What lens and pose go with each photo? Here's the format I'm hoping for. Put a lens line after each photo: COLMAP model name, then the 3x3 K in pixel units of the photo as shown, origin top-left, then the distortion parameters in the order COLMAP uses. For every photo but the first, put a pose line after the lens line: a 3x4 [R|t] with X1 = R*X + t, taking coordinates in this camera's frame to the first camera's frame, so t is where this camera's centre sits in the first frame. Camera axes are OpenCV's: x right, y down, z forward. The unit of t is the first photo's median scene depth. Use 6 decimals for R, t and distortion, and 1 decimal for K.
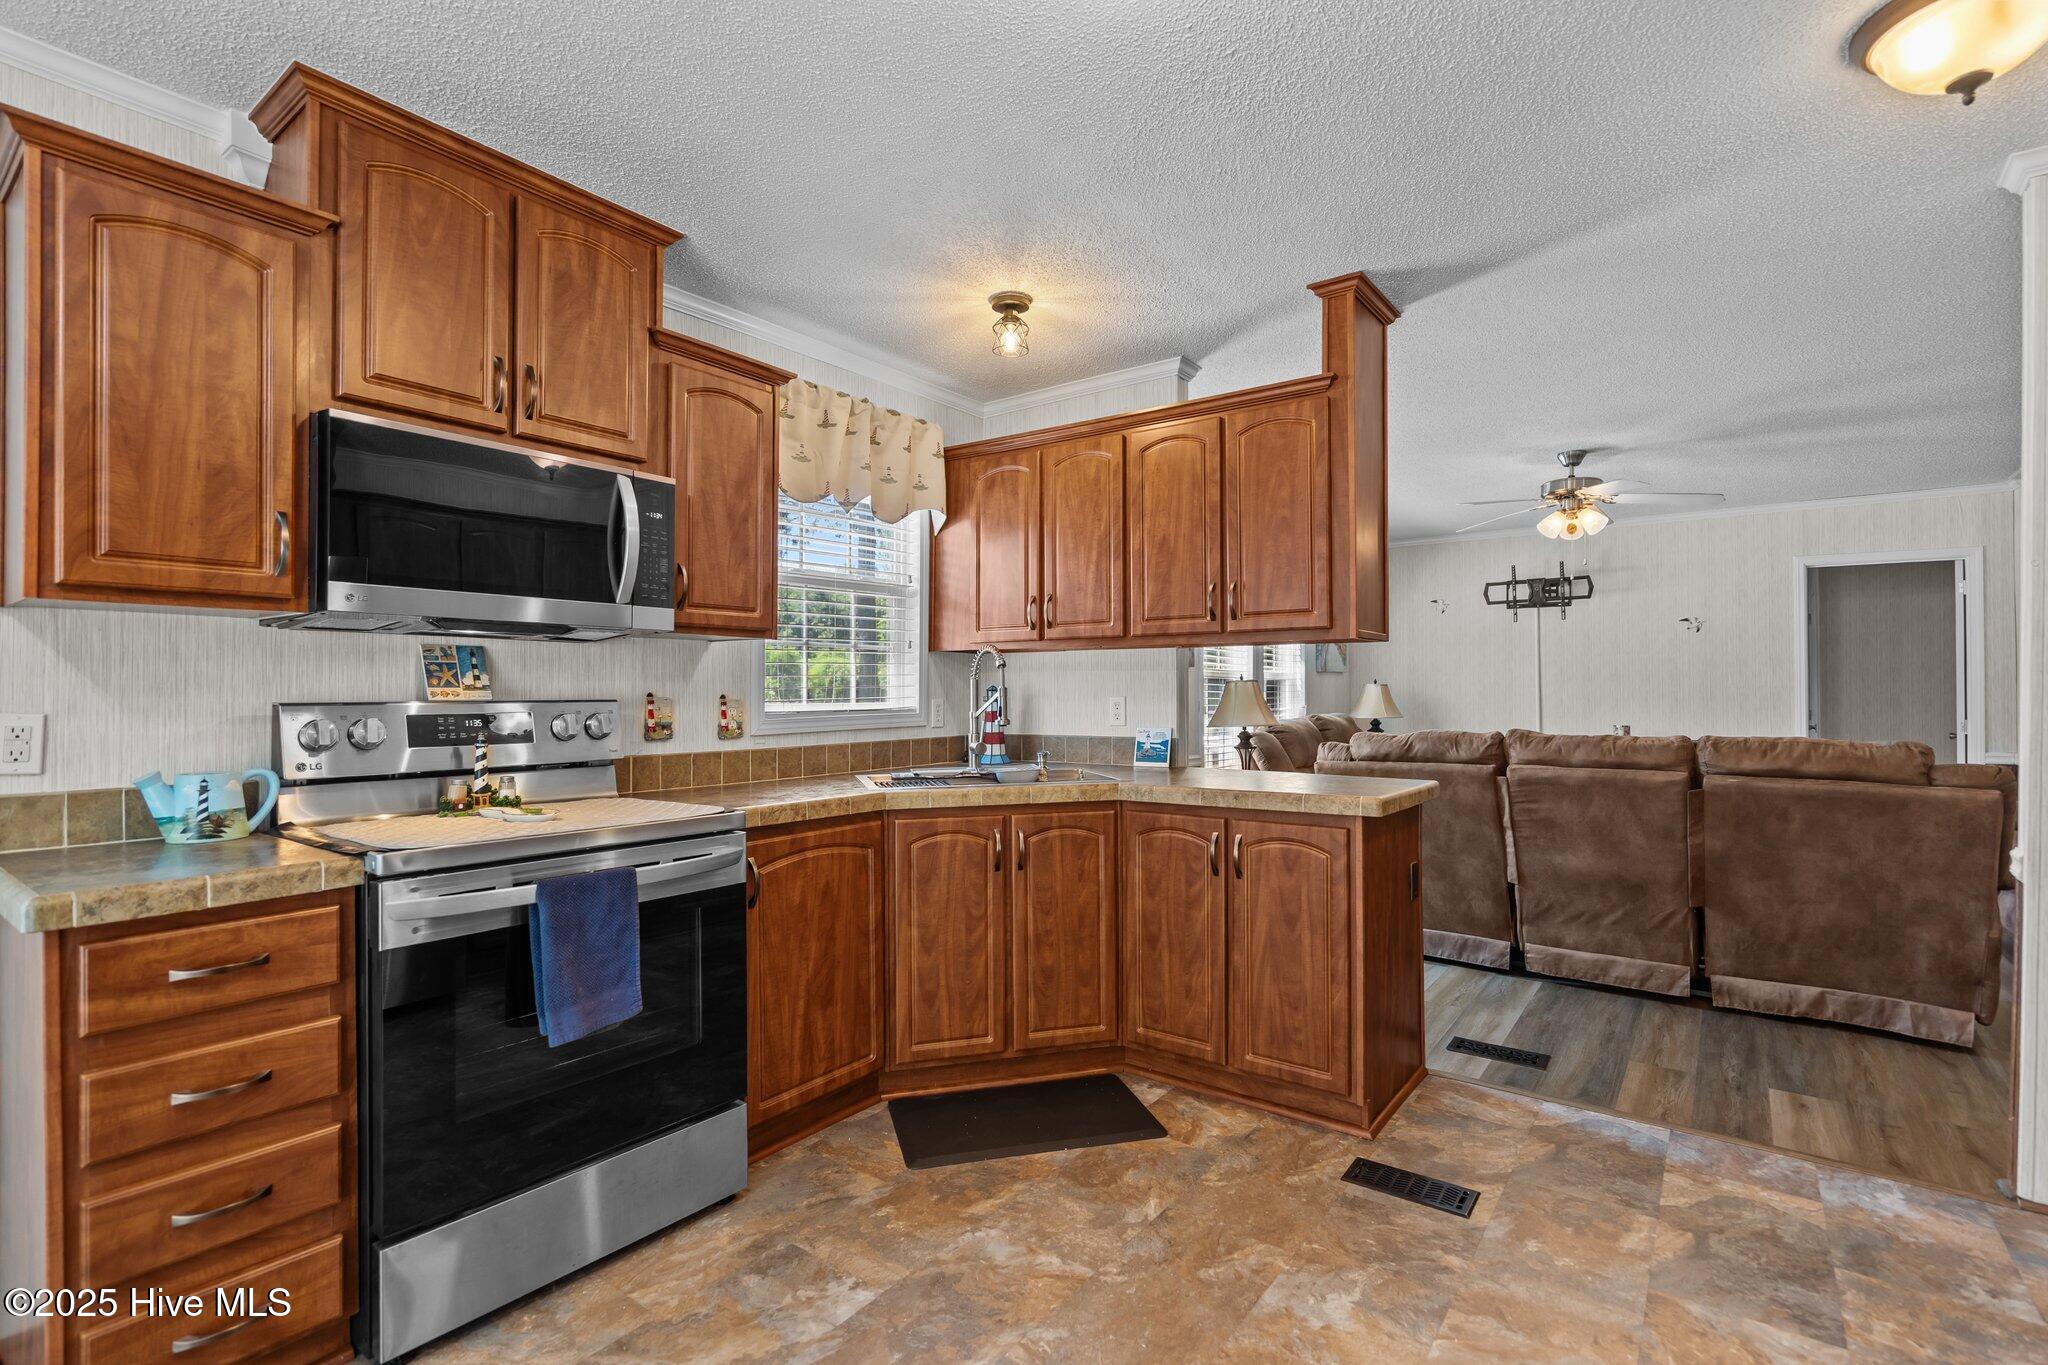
lens RADIAL K [[937.3, 0, 1024.5], [0, 937.3, 683.4], [0, 0, 1]] dist [0.001321, 0.000069]
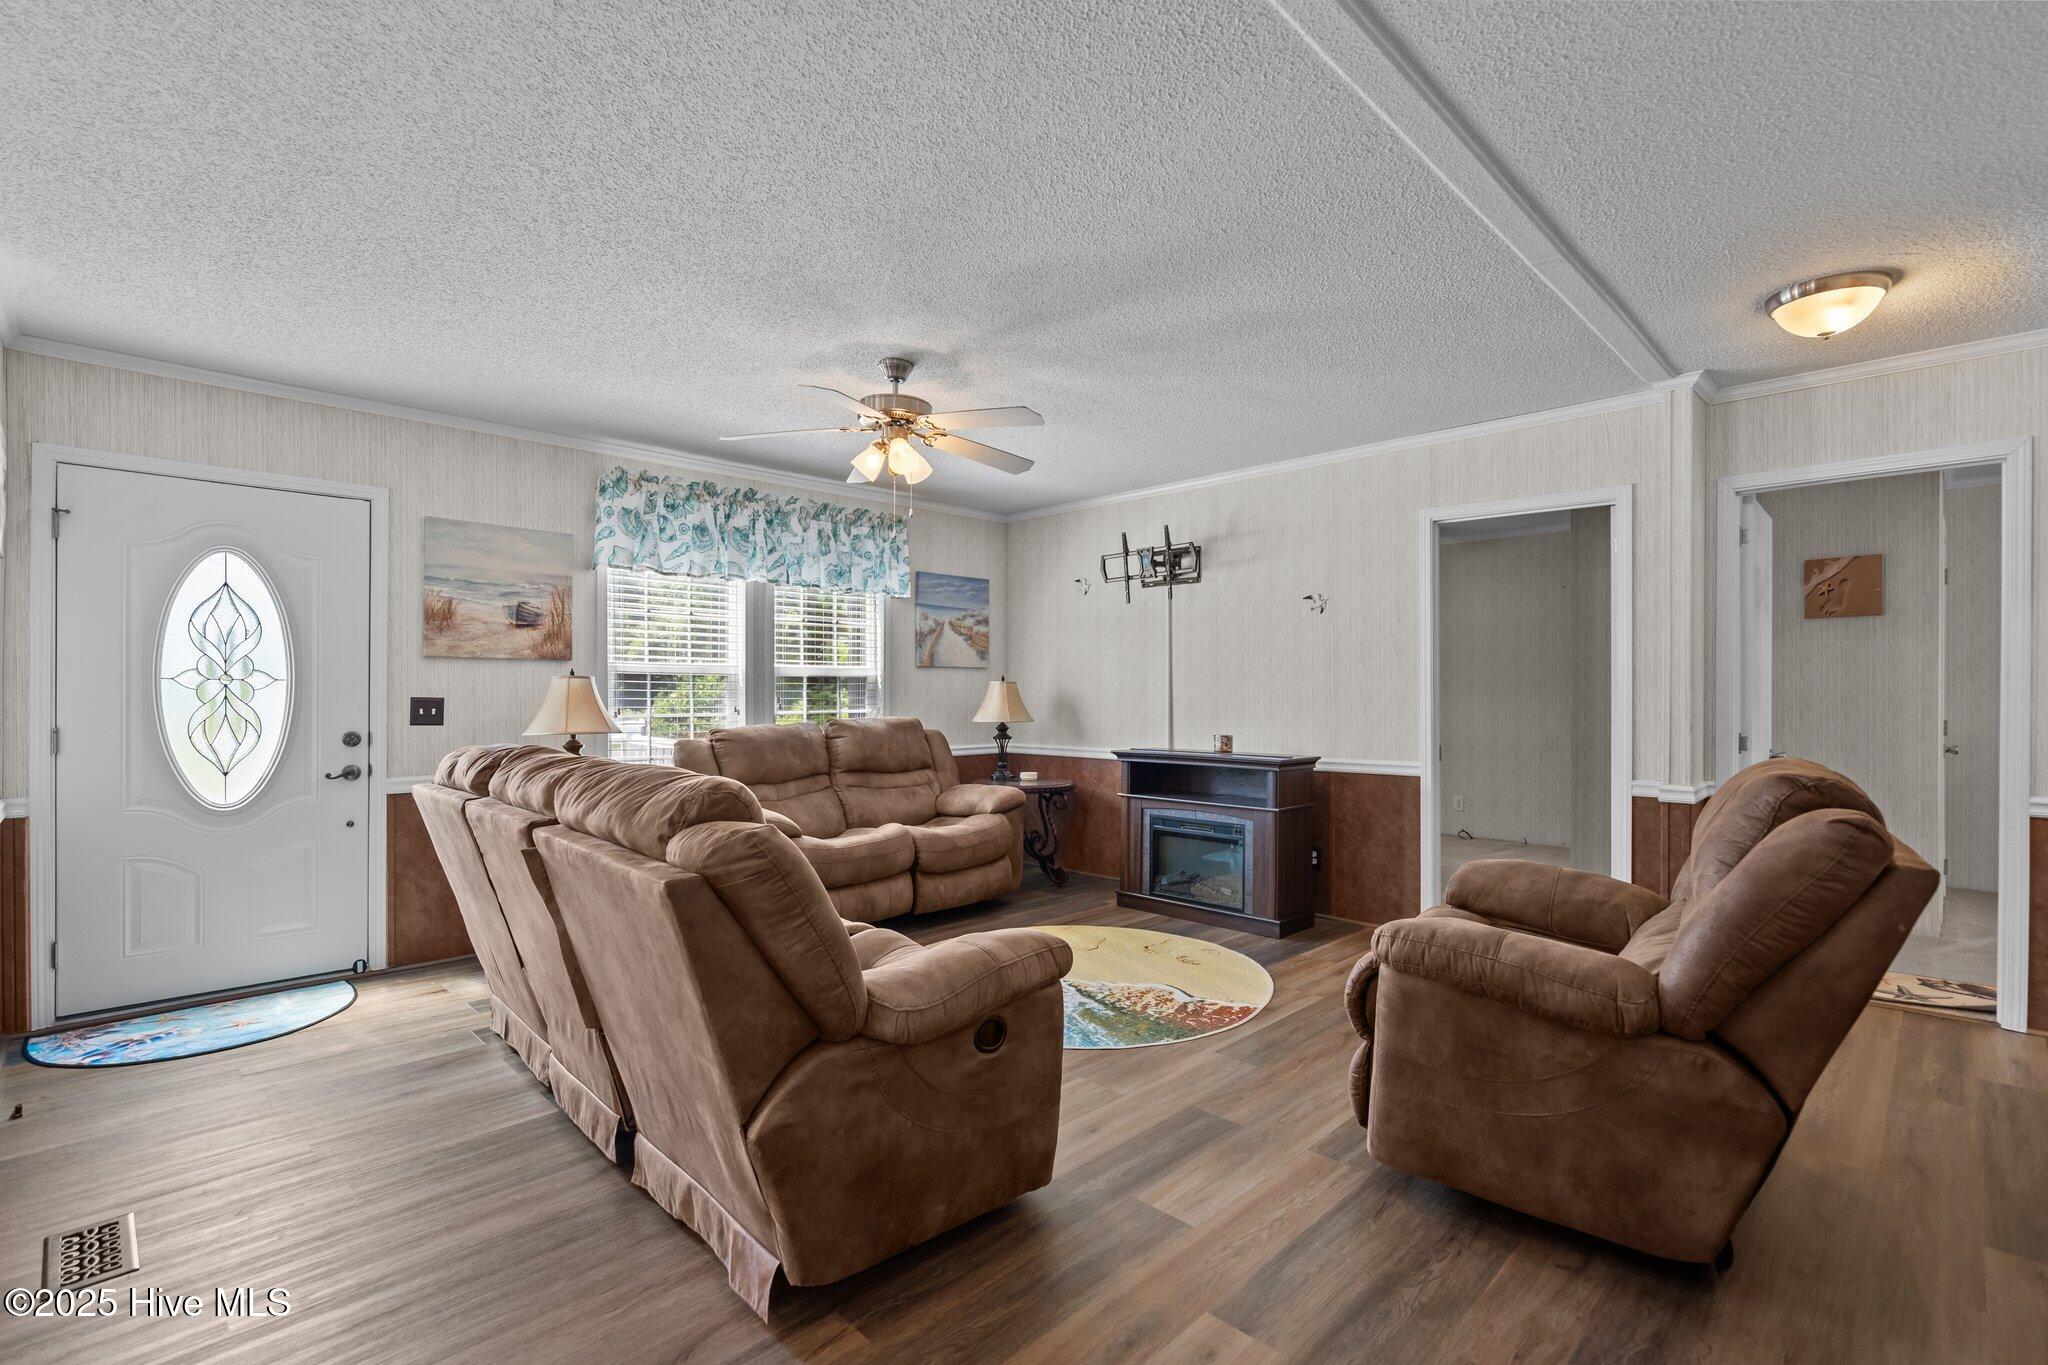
lens RADIAL K [[937.3, 0, 1024.7], [0, 937.3, 690.1], [0, 0, 1]] dist [0.001321, 0.000069]
pose [[0.990673, 0.005093, -0.136163, 0.613681], [-0.004526, 0.999980, 0.004475, 0.006563], [0.136183, -0.003817, 0.990676, 0.218985]]
